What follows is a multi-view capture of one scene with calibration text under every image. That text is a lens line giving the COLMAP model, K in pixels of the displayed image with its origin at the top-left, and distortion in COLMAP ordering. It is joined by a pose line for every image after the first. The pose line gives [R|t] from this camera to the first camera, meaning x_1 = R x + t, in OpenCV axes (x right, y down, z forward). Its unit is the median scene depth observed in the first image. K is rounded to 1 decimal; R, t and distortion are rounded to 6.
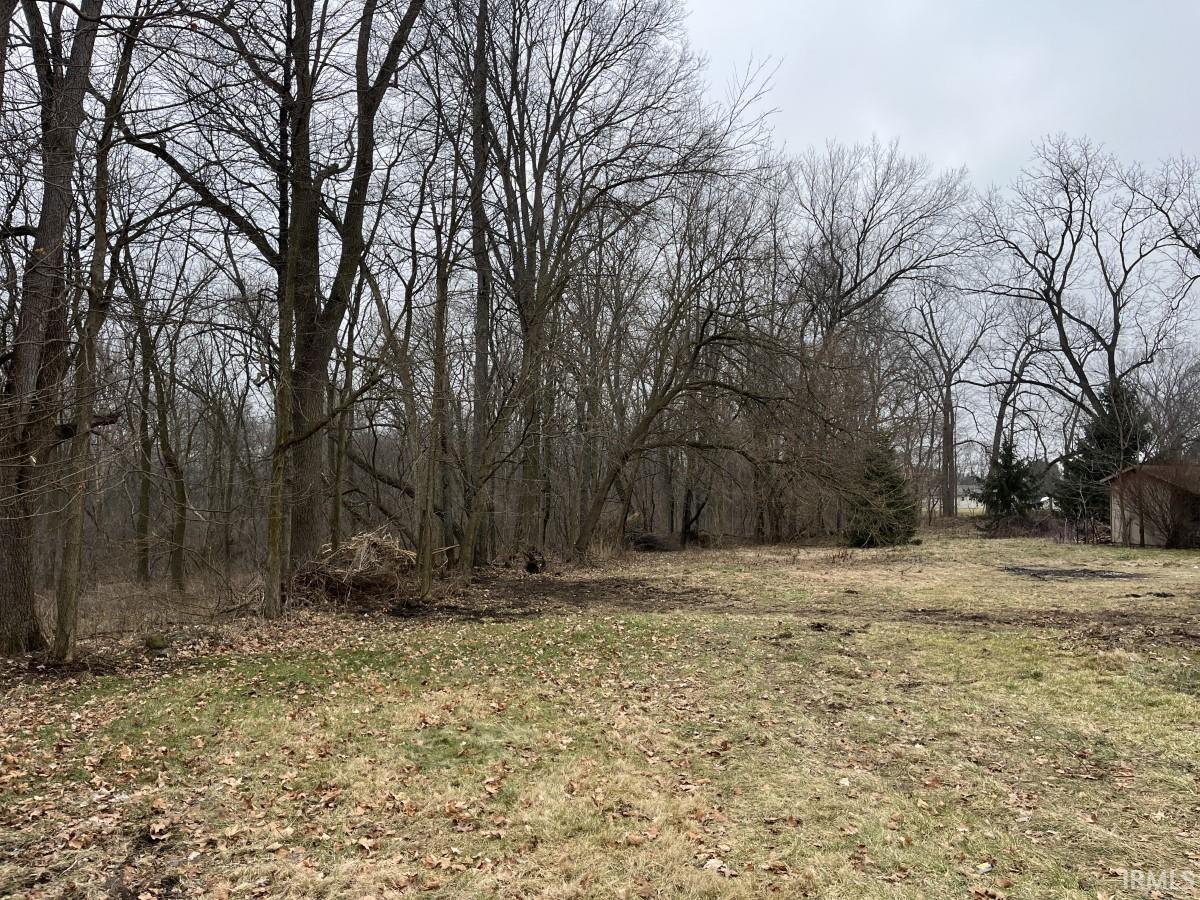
lens RADIAL K [[903.9, 0, 603.3], [0, 903.9, 450.8], [0, 0, 1]] dist [0.066253, -0.084027]
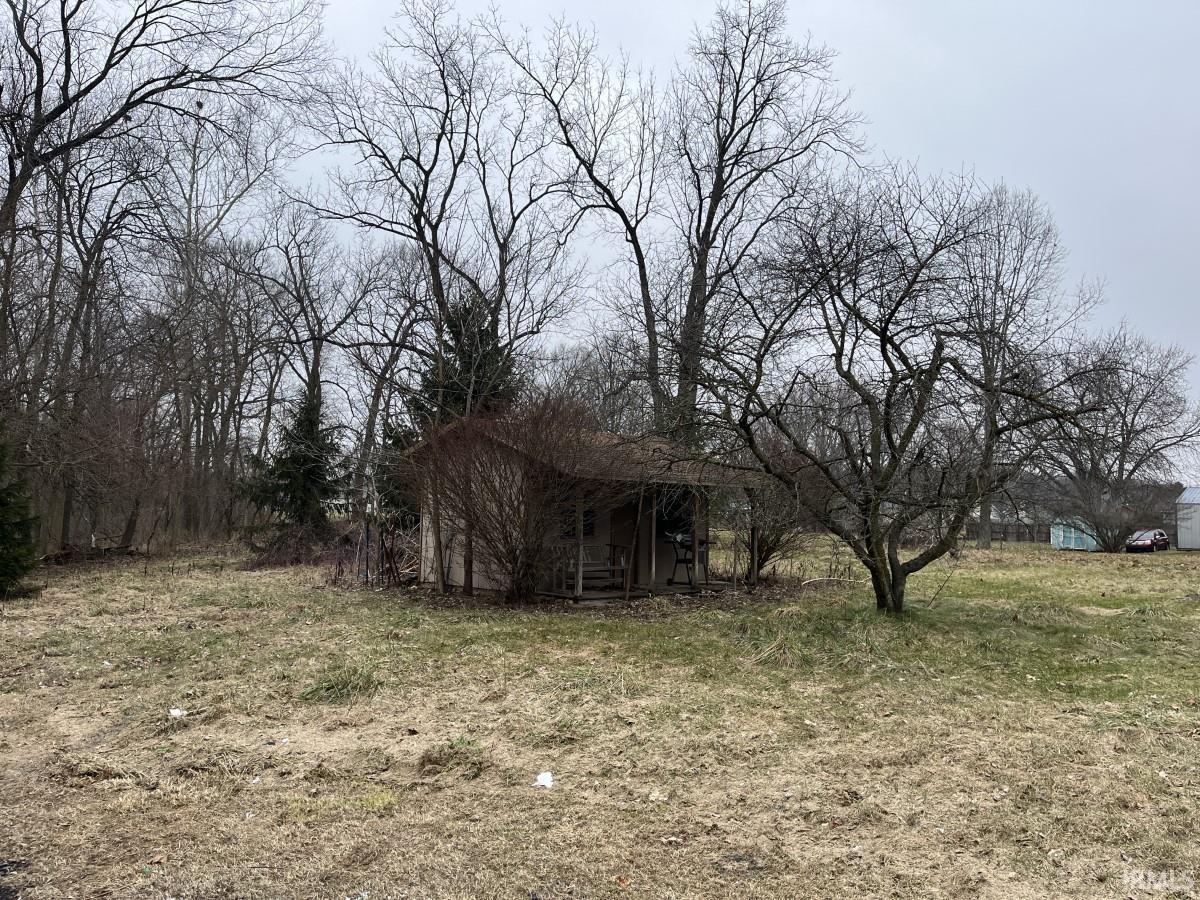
lens RADIAL K [[903.9, 0, 596.5], [0, 903.9, 451.7], [0, 0, 1]] dist [0.066253, -0.084027]
pose [[0.829623, 0.037340, 0.557073, 0.195494], [-0.035448, 0.999271, -0.014190, 0.018996], [-0.557197, -0.007975, 0.830342, 0.297755]]
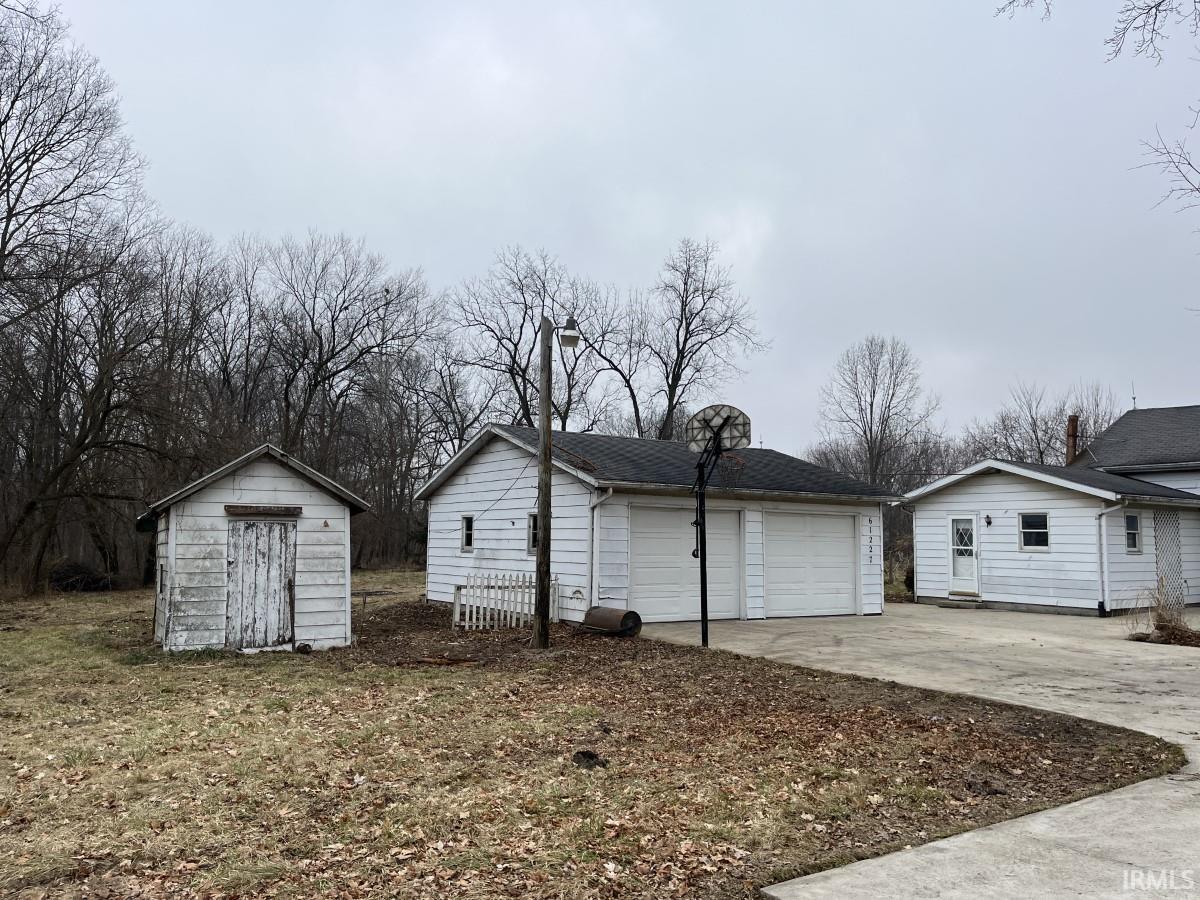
lens RADIAL K [[903.9, 0, 598.7], [0, 903.9, 453.2], [0, 0, 1]] dist [0.066253, -0.084027]
pose [[0.912908, 0.037319, 0.406456, 0.094778], [-0.021124, 0.998797, -0.044260, -0.009227], [-0.407619, 0.031820, 0.912598, -0.156778]]
